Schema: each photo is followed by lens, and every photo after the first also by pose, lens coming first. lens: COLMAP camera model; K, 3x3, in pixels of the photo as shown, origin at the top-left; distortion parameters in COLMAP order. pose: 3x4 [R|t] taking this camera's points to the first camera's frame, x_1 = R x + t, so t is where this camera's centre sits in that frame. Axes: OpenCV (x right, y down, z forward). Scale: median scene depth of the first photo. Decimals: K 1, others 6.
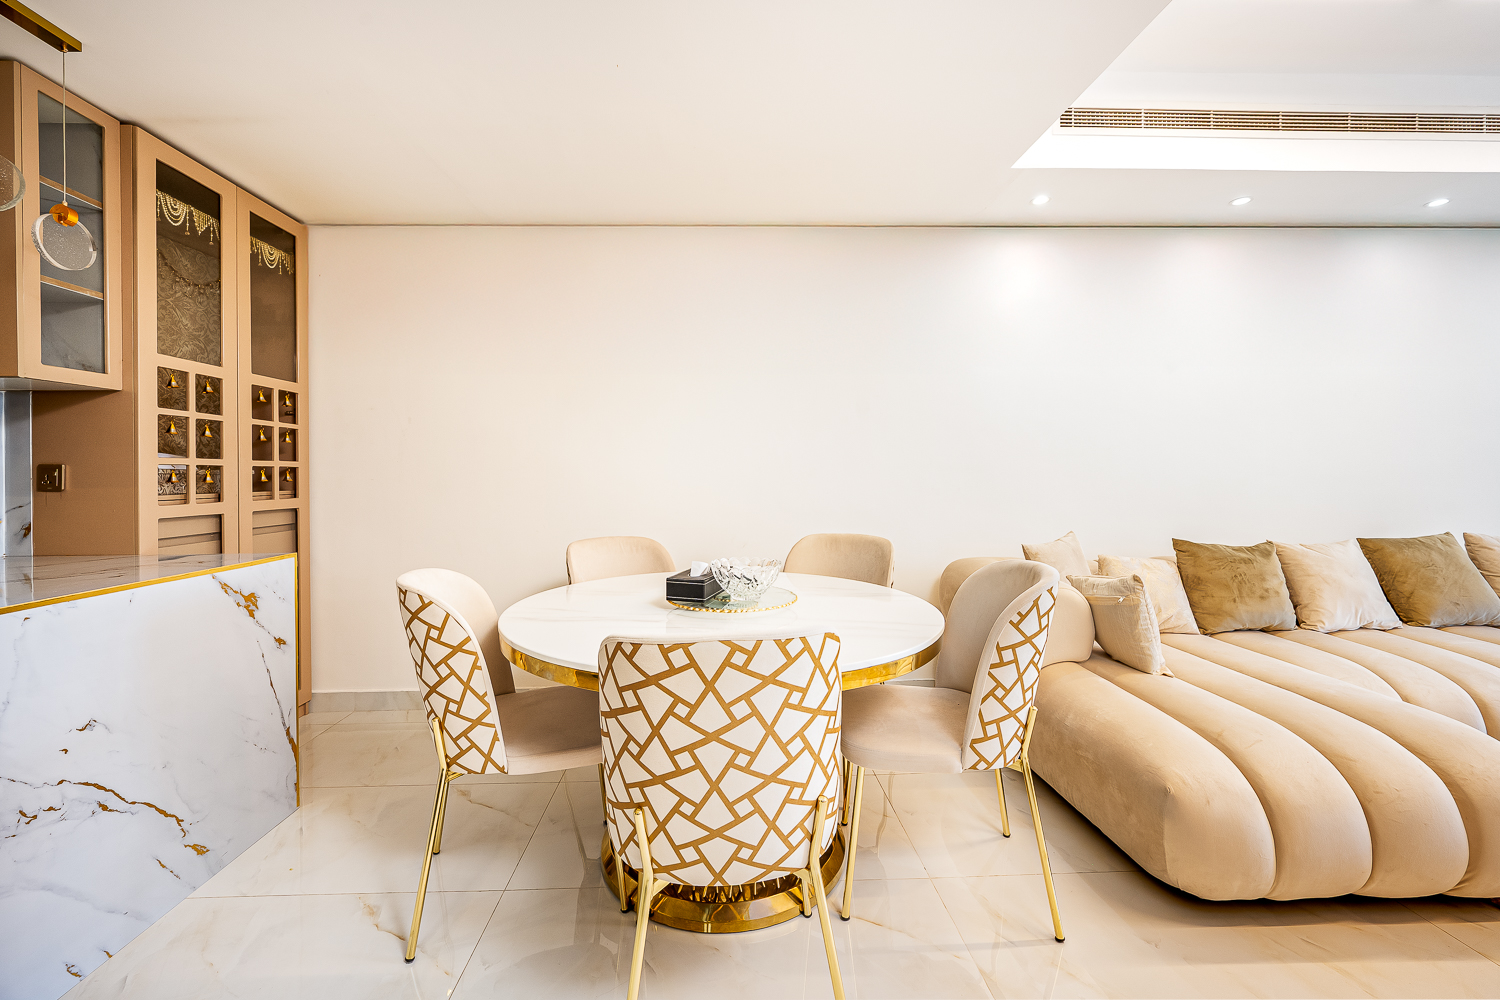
lens RADIAL K [[612.2, 0, 753.0], [0, 612.2, 477.6], [0, 0, 1]] dist [0.000579, 0.000412]
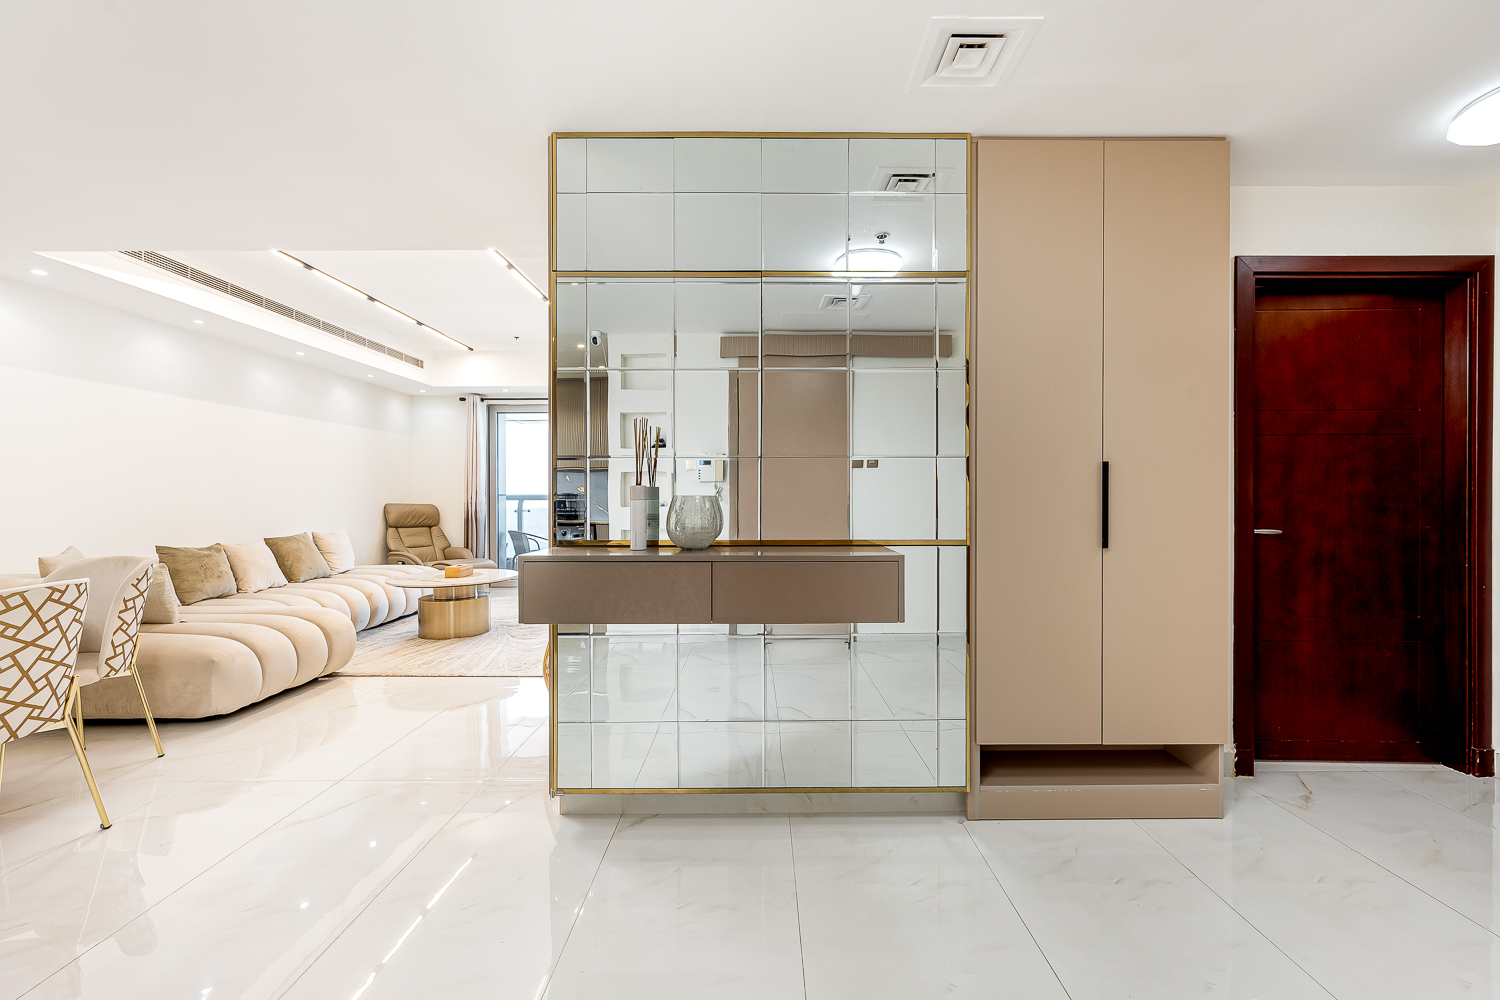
lens RADIAL K [[612.2, 0, 743.2], [0, 612.2, 500.8], [0, 0, 1]] dist [0.000579, 0.000412]
pose [[0.065406, 0.000420, 0.997859, -0.694761], [0.007123, 0.999974, -0.000888, 0.006681], [-0.997833, 0.007165, 0.065401, -0.490189]]
